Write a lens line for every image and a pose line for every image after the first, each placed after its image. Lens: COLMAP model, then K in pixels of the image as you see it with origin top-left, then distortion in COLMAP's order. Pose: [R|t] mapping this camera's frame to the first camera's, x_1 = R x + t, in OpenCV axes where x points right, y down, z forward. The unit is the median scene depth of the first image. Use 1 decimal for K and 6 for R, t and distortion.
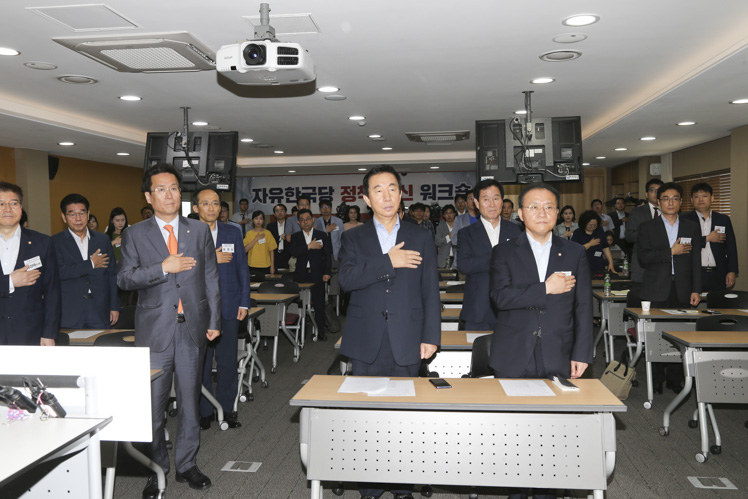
lens RADIAL K [[621.0, 0, 374.0], [0, 621.0, 249.5], [0, 0, 1]] dist [0.002191, 0.002229]
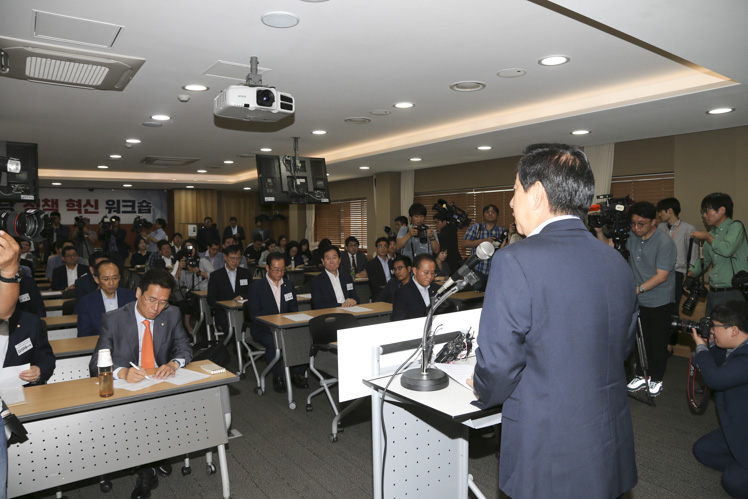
lens RADIAL K [[516.7, 0, 374.0], [0, 516.7, 249.5], [0, 0, 1]] dist [-0.054056, -0.000385]
pose [[0.746743, -0.022915, 0.664718, -0.639859], [0.033051, 0.999450, -0.002675, 0.006888], [-0.664291, 0.023967, 0.747089, 0.062036]]
